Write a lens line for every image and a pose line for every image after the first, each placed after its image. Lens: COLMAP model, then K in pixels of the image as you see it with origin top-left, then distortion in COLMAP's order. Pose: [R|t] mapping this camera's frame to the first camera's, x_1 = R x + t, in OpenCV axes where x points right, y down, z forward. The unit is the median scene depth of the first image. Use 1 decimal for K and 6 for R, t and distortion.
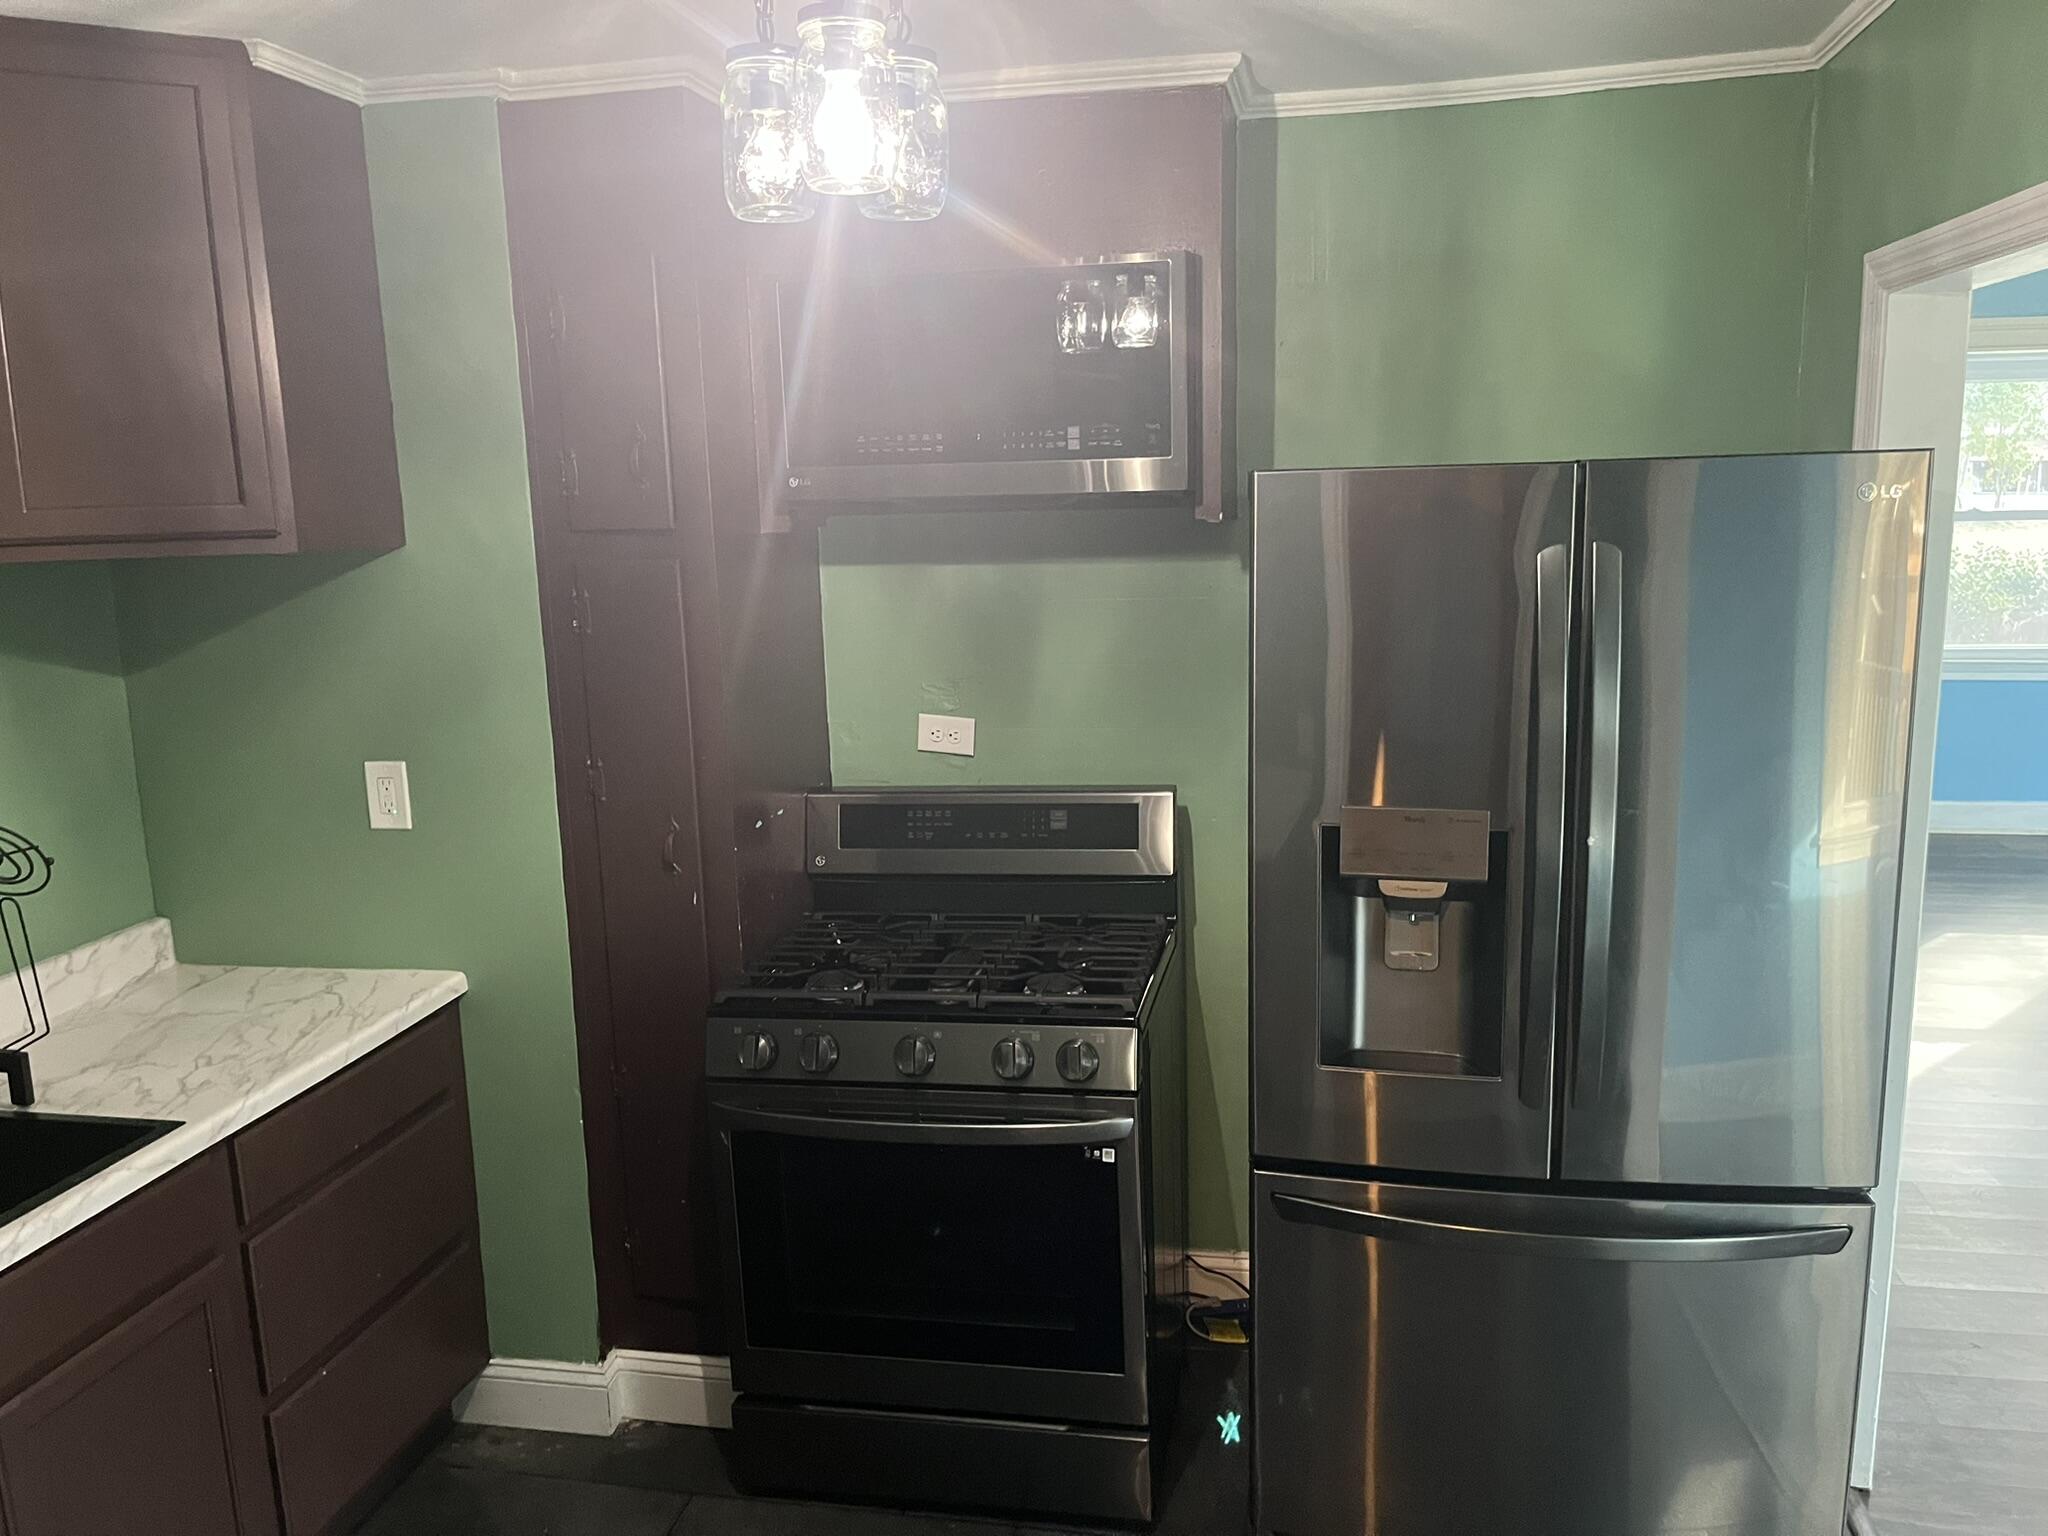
lens RADIAL K [[1556.9, 0, 1028.8], [0, 1556.9, 772.9], [0, 0, 1]] dist [0.059473, -0.084411]
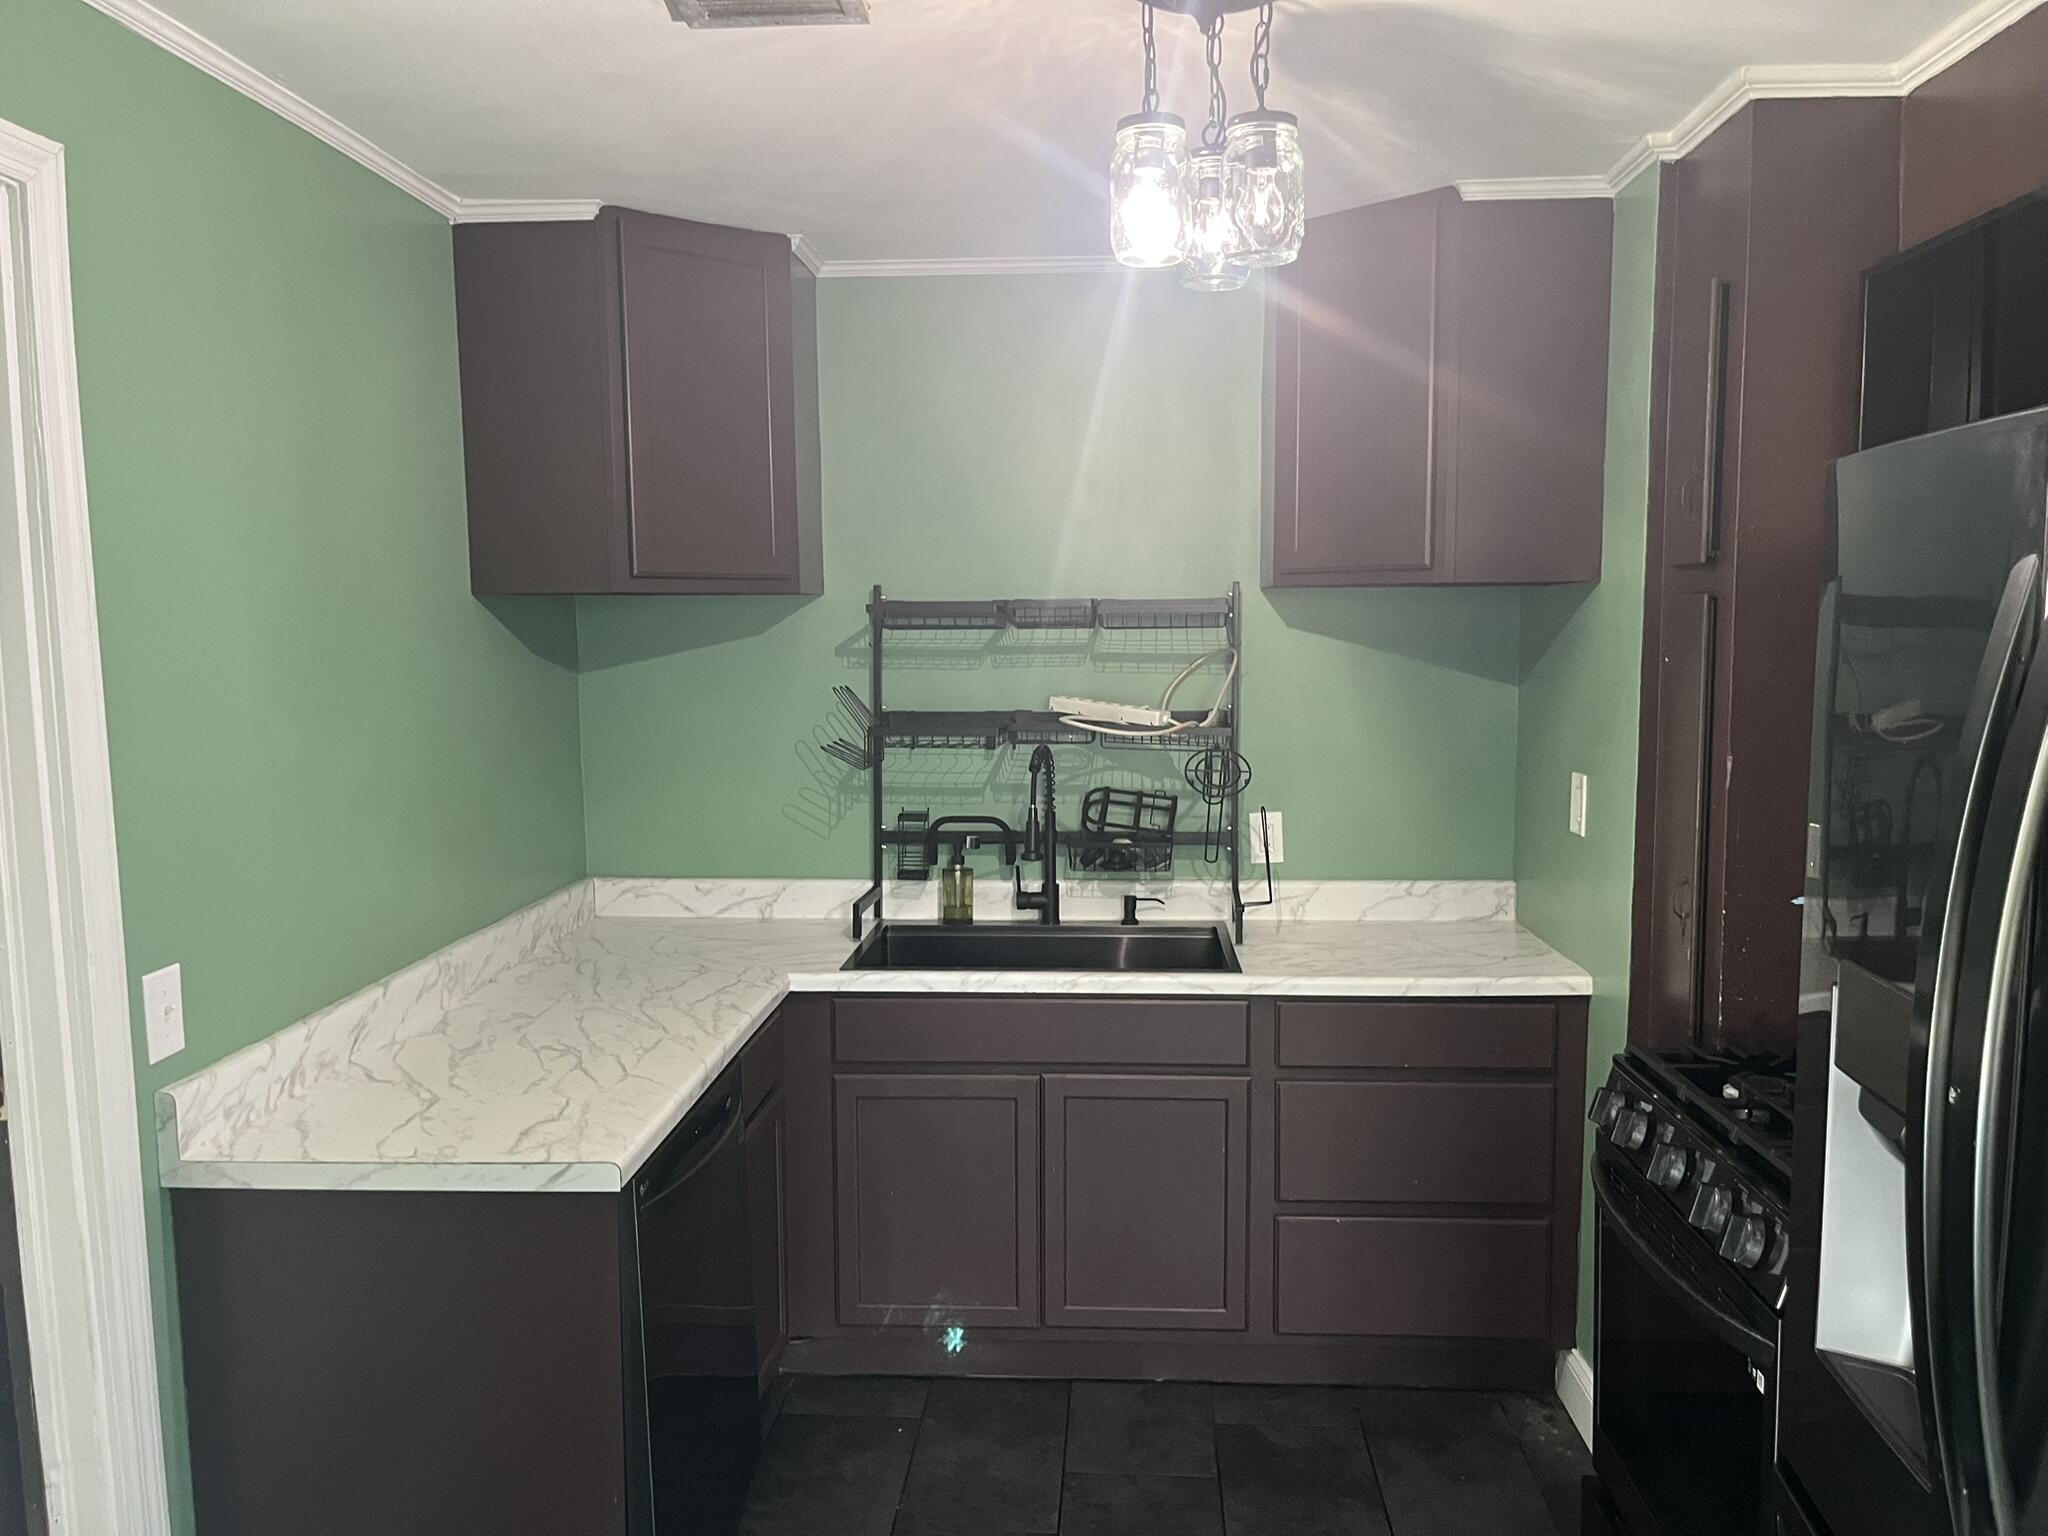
lens RADIAL K [[1556.9, 0, 1041.0], [0, 1556.9, 774.1], [0, 0, 1]] dist [0.059473, -0.084411]
pose [[0.142128, 0.123318, -0.982137, 0.702532], [-0.177520, 0.979298, 0.097272, -0.052526], [0.973800, 0.160523, 0.161077, 0.491478]]
